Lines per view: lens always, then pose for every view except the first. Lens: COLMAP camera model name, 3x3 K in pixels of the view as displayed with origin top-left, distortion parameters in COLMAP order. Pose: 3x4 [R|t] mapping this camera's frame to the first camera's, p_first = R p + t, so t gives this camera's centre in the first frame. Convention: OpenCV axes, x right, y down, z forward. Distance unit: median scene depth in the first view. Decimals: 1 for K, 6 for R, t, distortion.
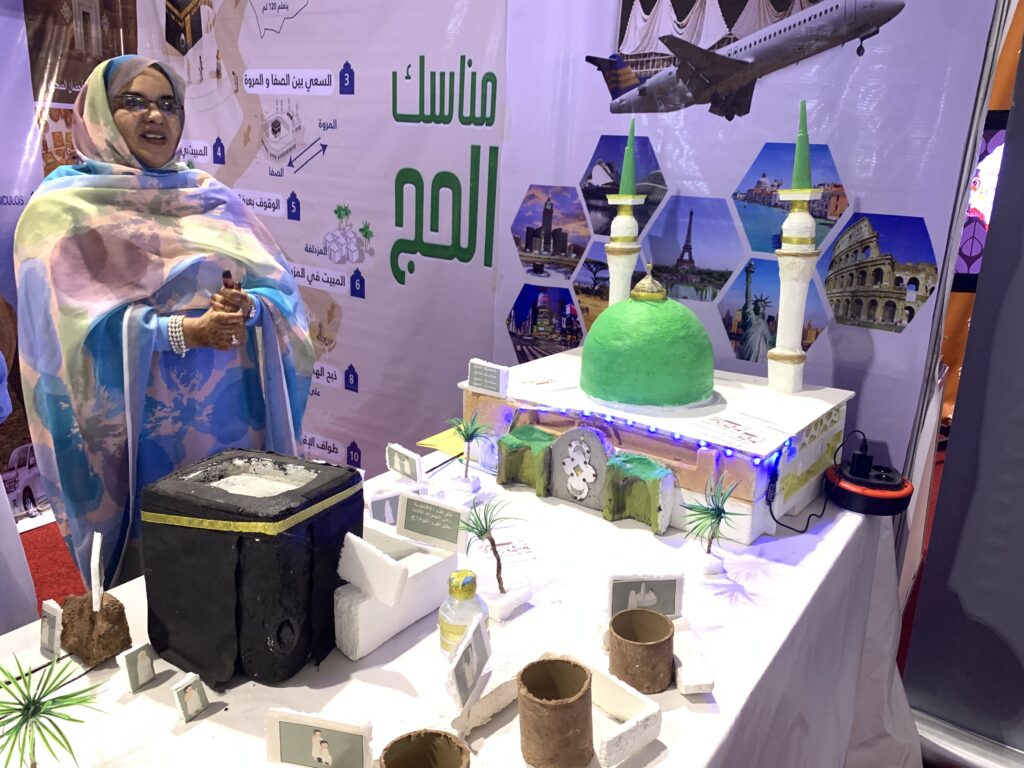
lens RADIAL K [[786.9, 0, 500.9], [0, 786.9, 384.9], [0, 0, 1]] dist [0.053499, -0.055916]
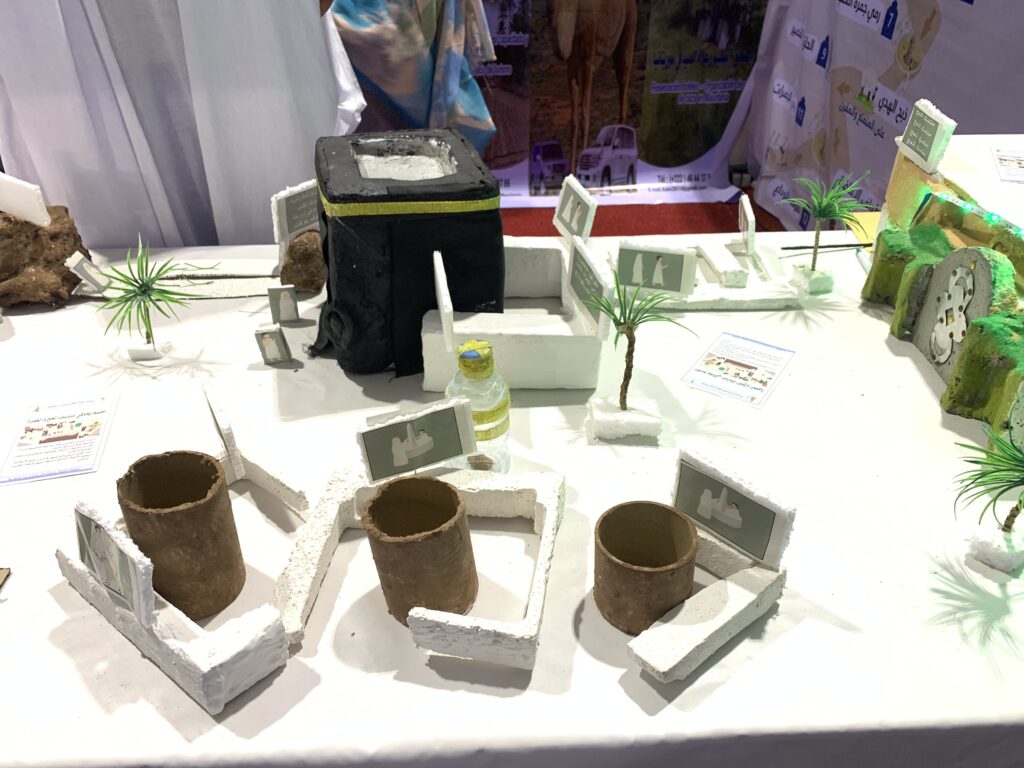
lens RADIAL K [[786.9, 0, 500.9], [0, 786.9, 384.9], [0, 0, 1]] dist [0.053499, -0.055916]
pose [[0.616517, 0.431296, -0.658704, 0.309514], [-0.194187, 0.894067, 0.403653, -0.023840], [0.763019, -0.120947, 0.634959, 0.344645]]
